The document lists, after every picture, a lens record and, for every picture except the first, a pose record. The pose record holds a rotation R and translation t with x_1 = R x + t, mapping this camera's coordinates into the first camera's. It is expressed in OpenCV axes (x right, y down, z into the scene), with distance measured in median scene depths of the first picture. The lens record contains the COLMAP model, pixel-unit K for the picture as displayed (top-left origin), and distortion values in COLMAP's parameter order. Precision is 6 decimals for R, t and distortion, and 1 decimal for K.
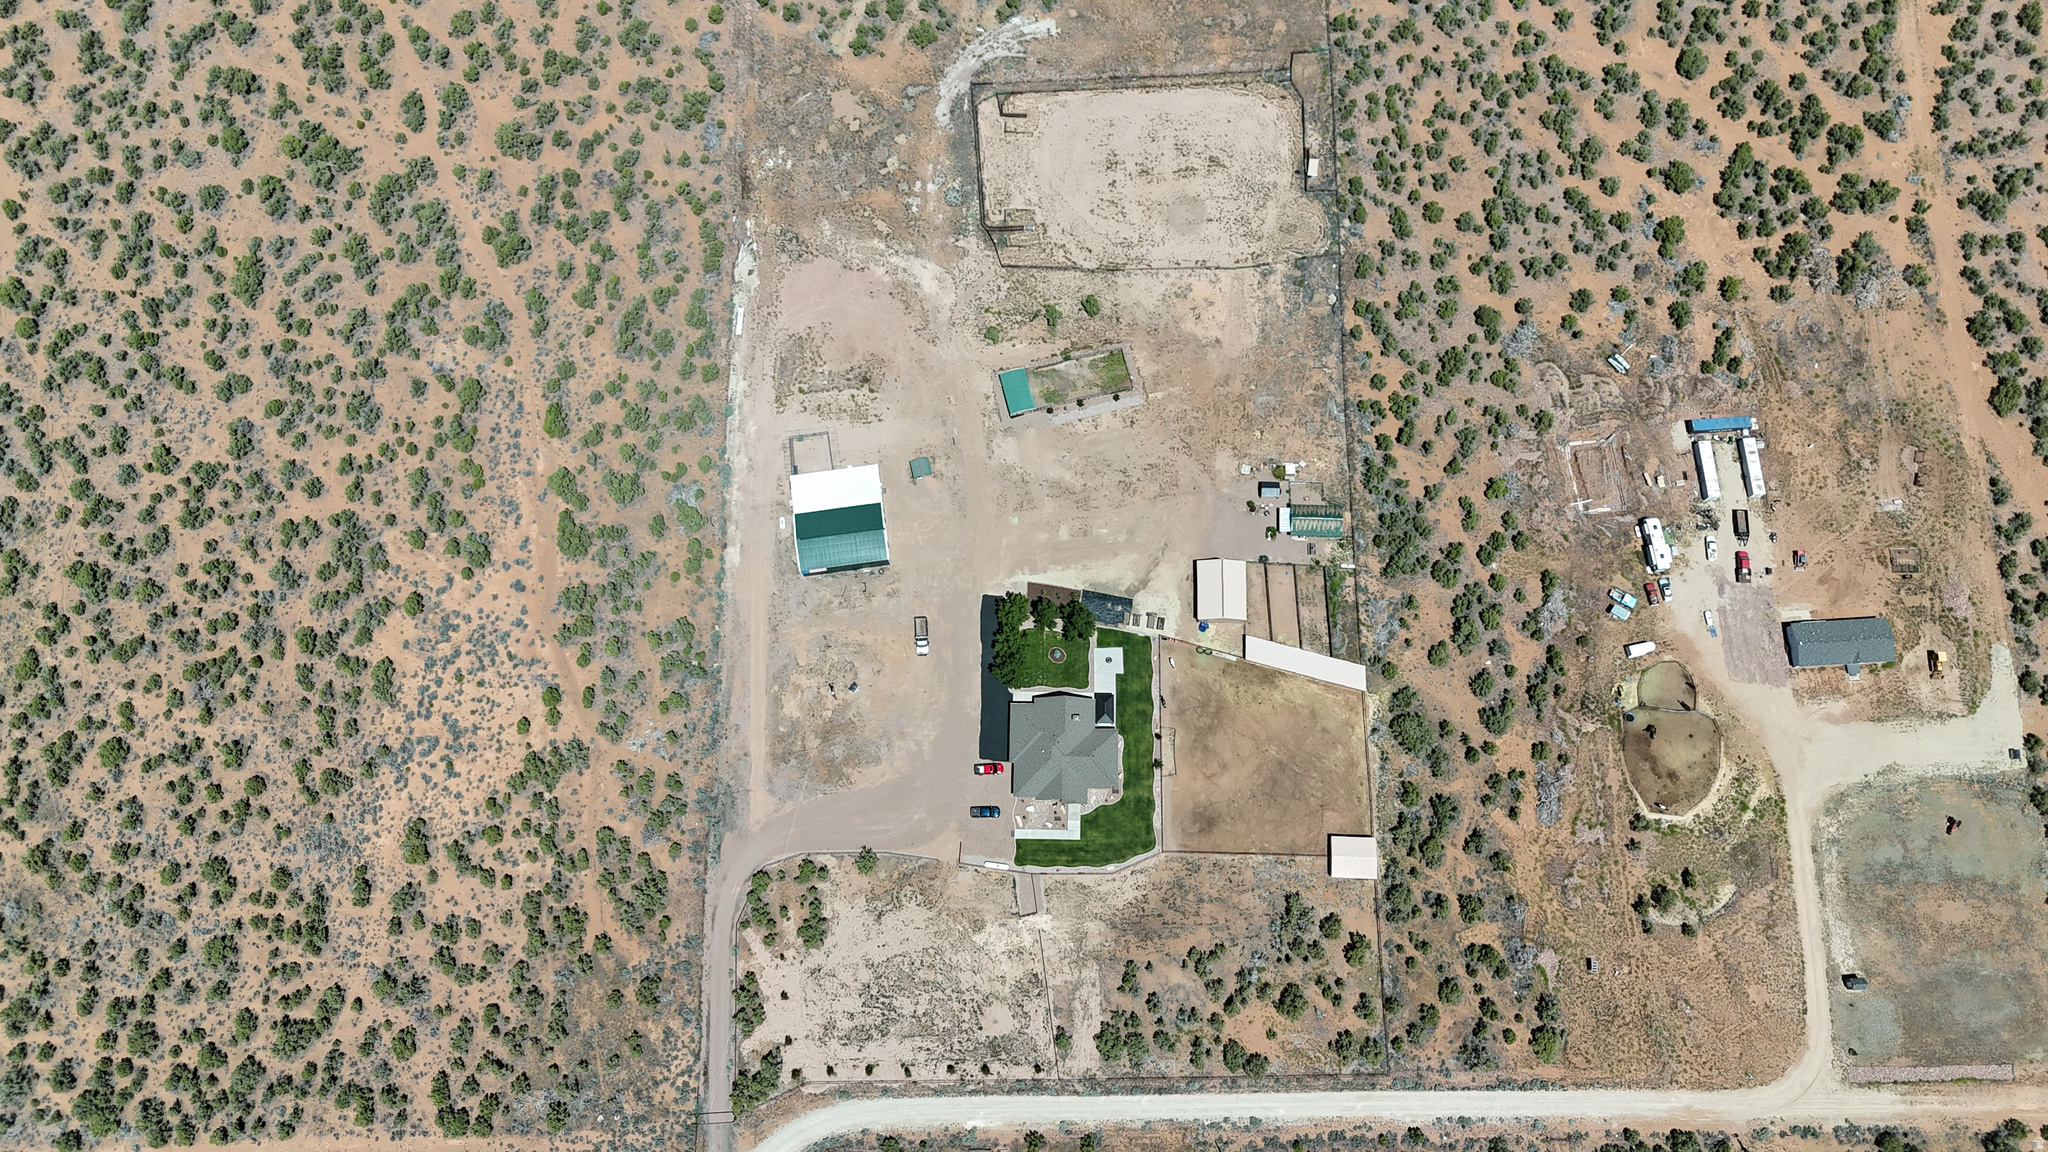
lens RADIAL K [[1497.7, 0, 1027.6], [0, 1497.7, 581.3], [0, 0, 1]] dist [0.078298, -0.077250]
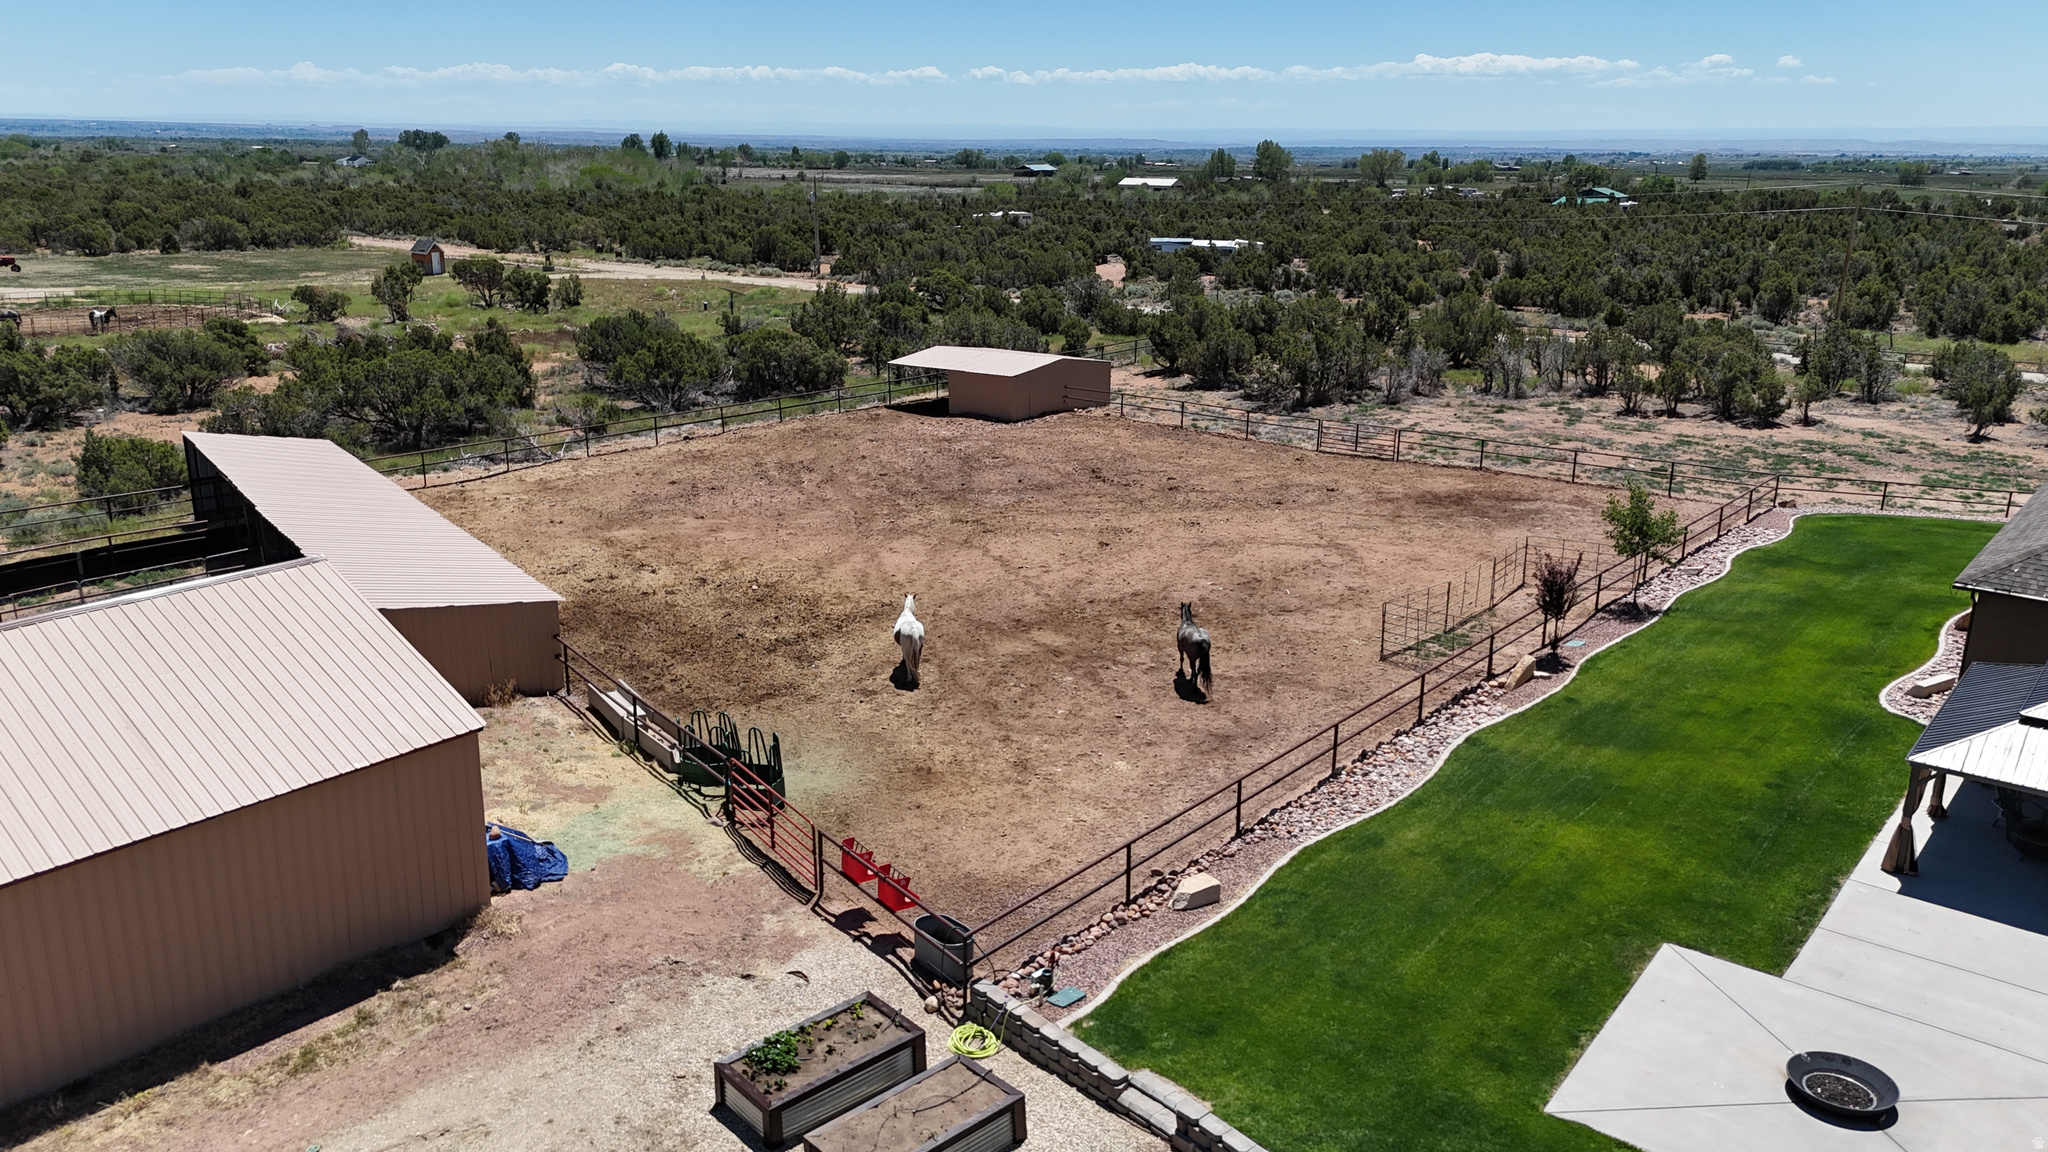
lens RADIAL K [[1497.7, 0, 1027.6], [0, 1497.7, 581.3], [0, 0, 1]] dist [0.078298, -0.077250]
pose [[-0.775258, -0.178400, 0.605928, 0.045318], [0.610113, 0.036833, 0.791458, -0.019713], [-0.163515, 0.983268, 0.080289, 0.977076]]
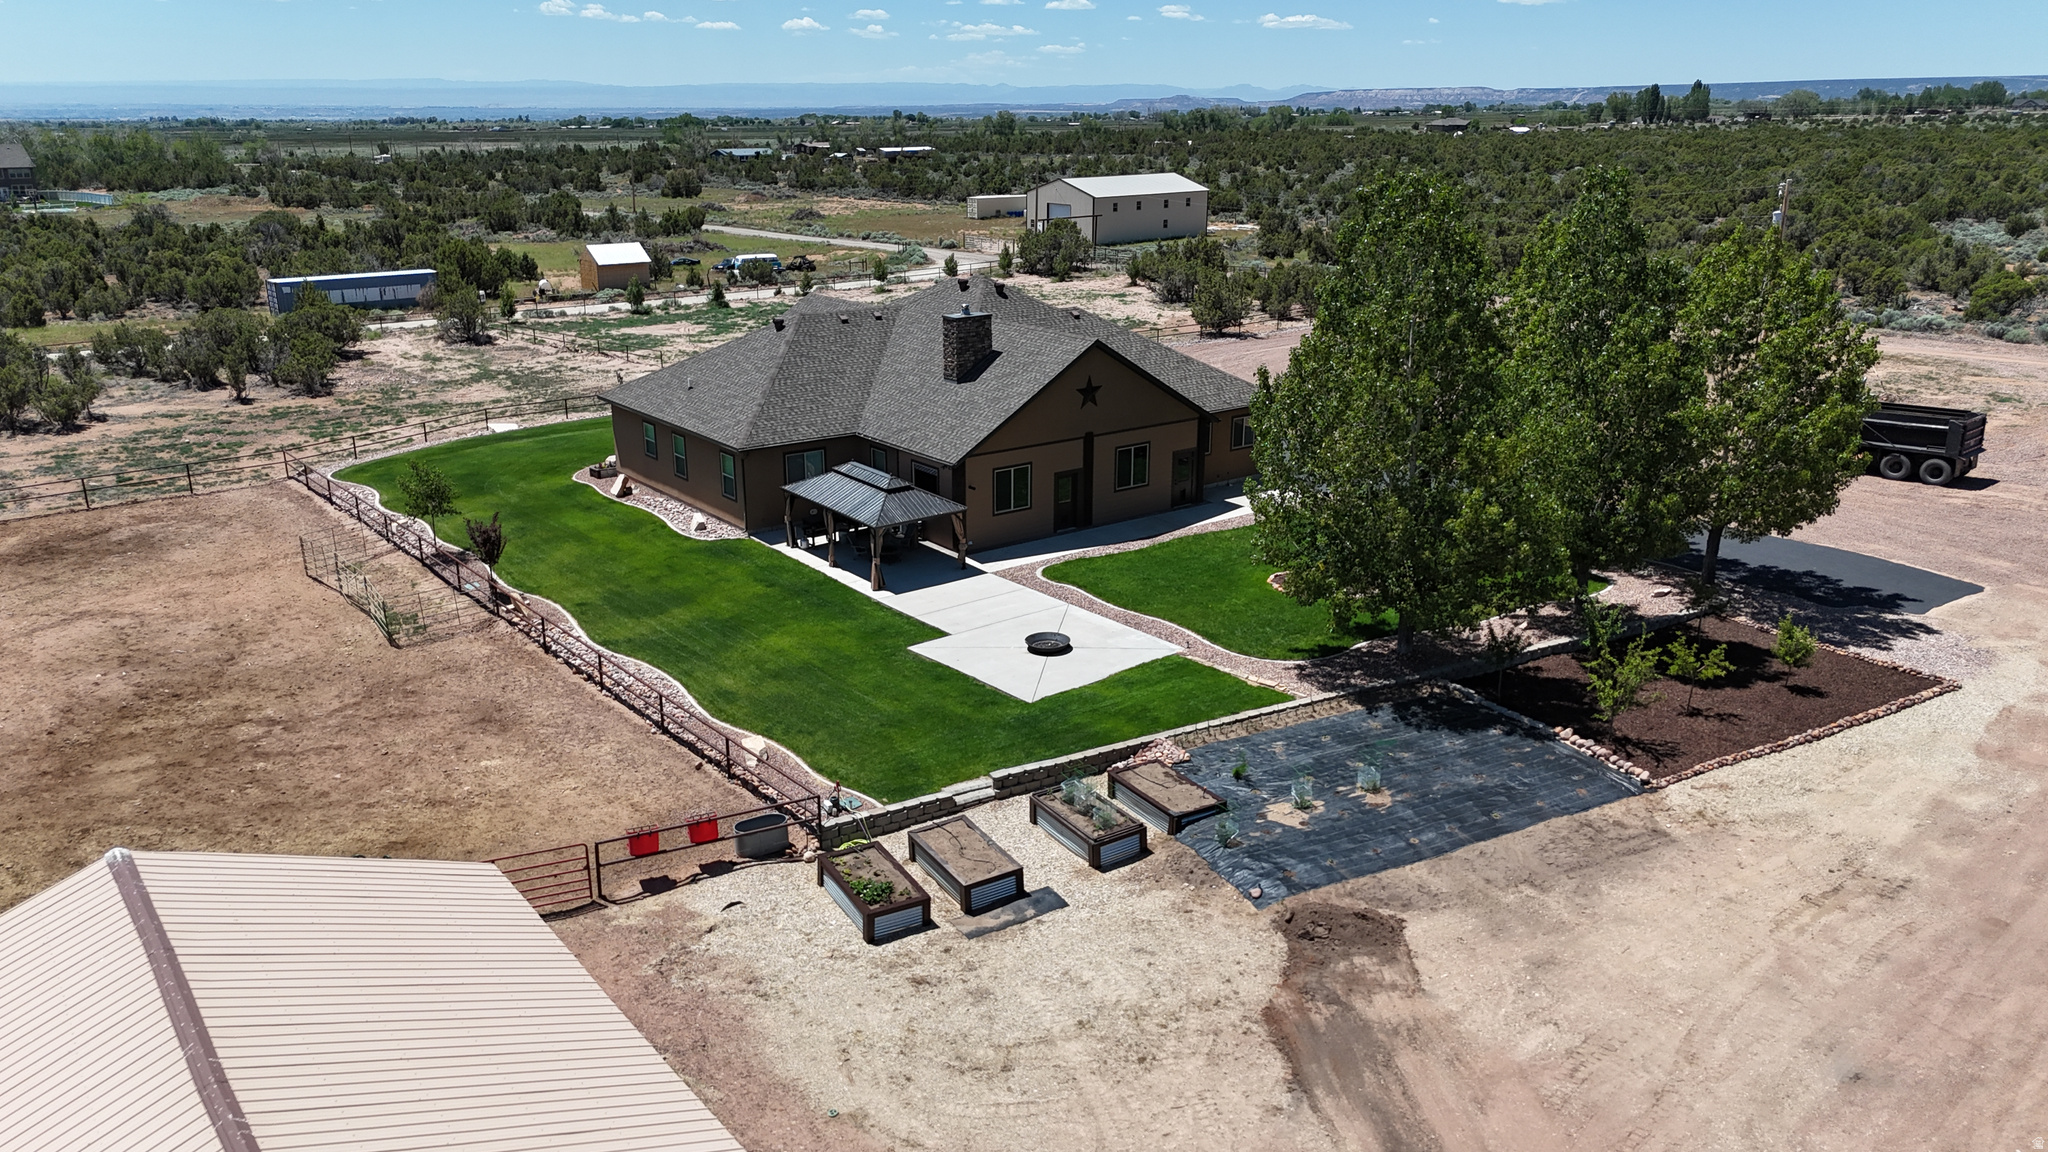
lens RADIAL K [[1497.7, 0, 1027.6], [0, 1497.7, 581.3], [0, 0, 1]] dist [0.078298, -0.077250]
pose [[-0.777695, 0.200955, -0.595657, 0.135605], [-0.605649, 0.014410, 0.795602, -0.055012], [0.168463, 0.979494, 0.110502, 0.976585]]
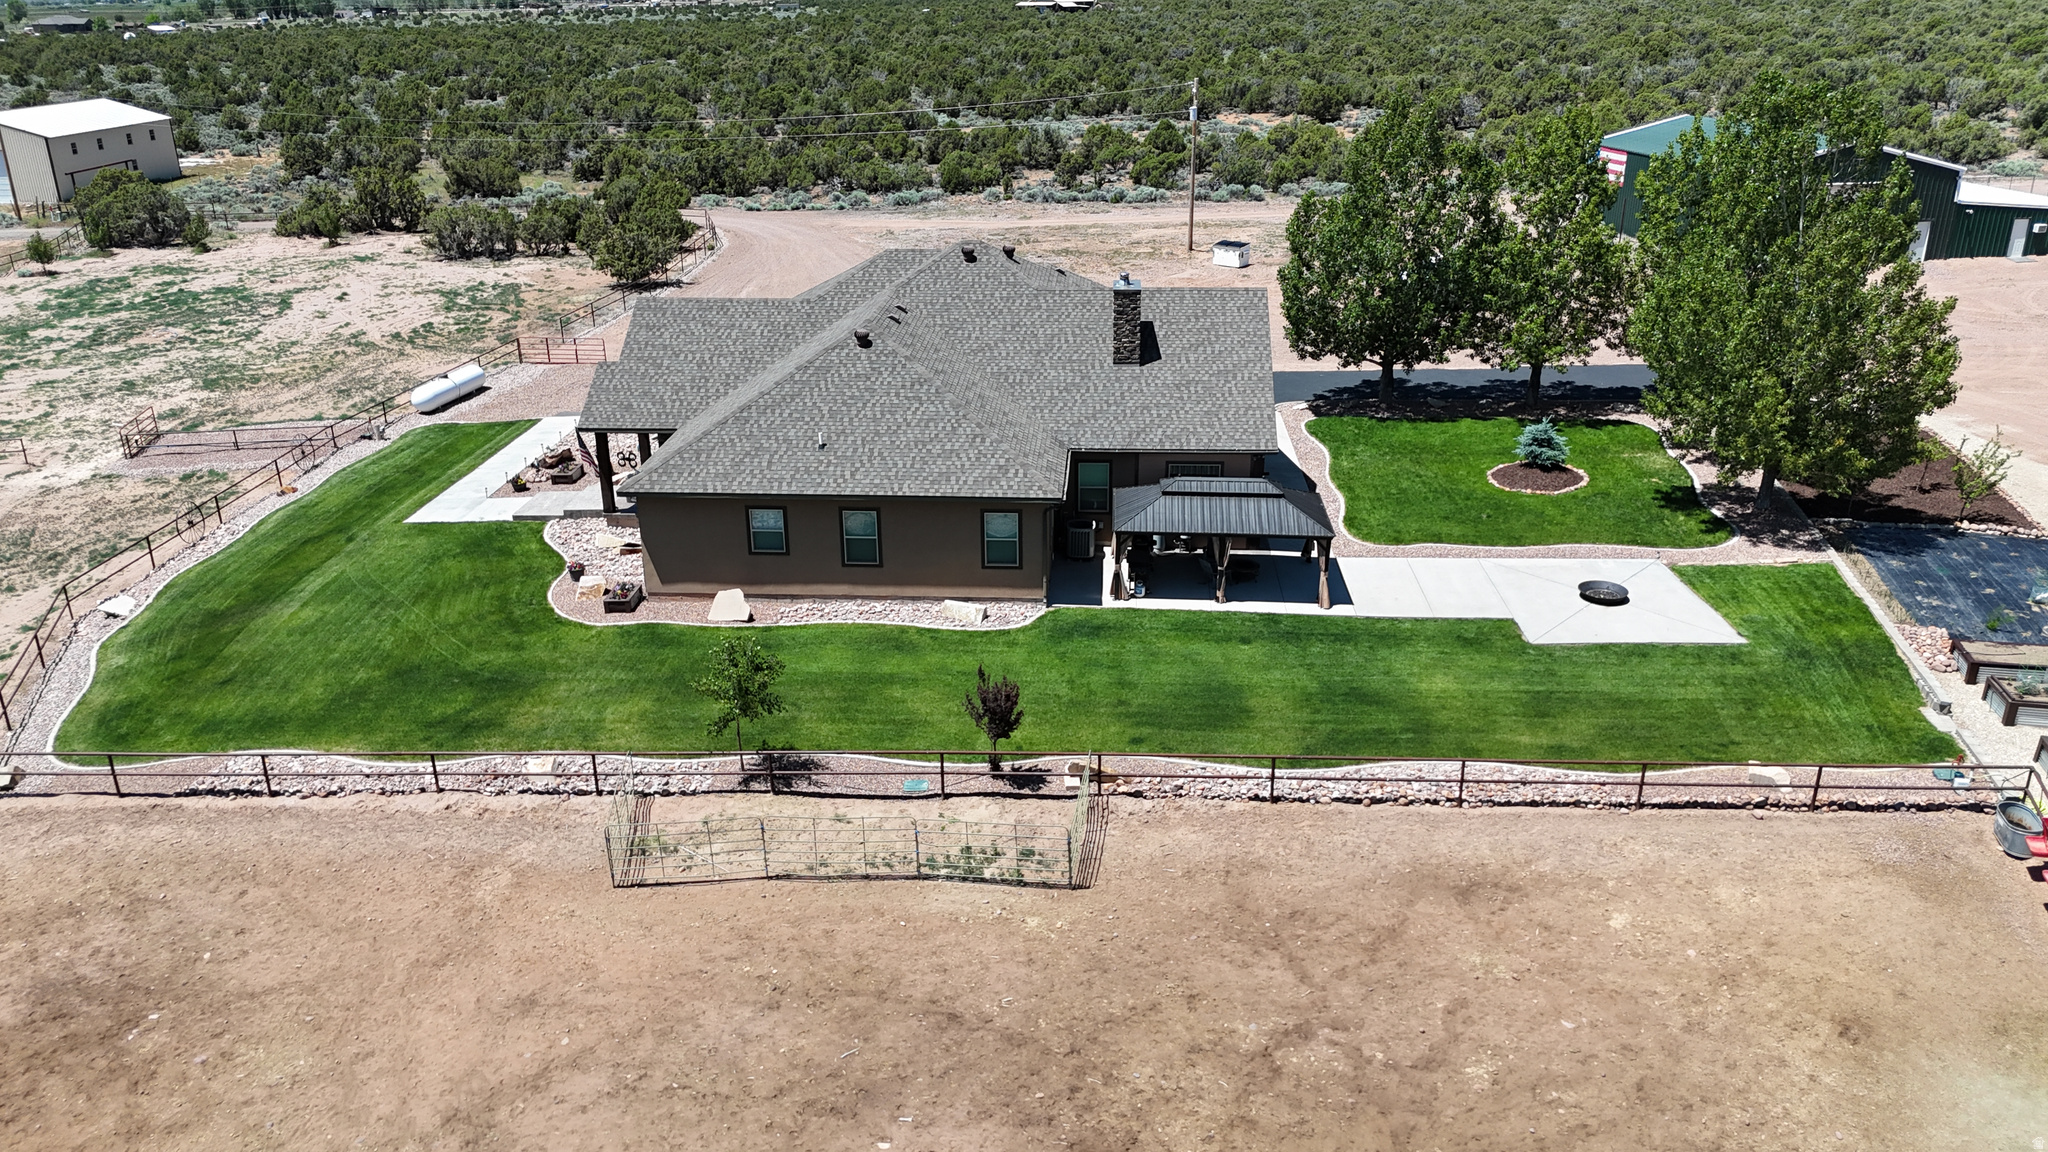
lens RADIAL K [[1497.7, 0, 1027.6], [0, 1497.7, 581.3], [0, 0, 1]] dist [0.078298, -0.077250]
pose [[-0.041494, 0.376886, -0.925330, 0.179685], [-0.962959, 0.231880, 0.137626, 0.083204], [0.266435, 0.896766, 0.353304, 0.935721]]
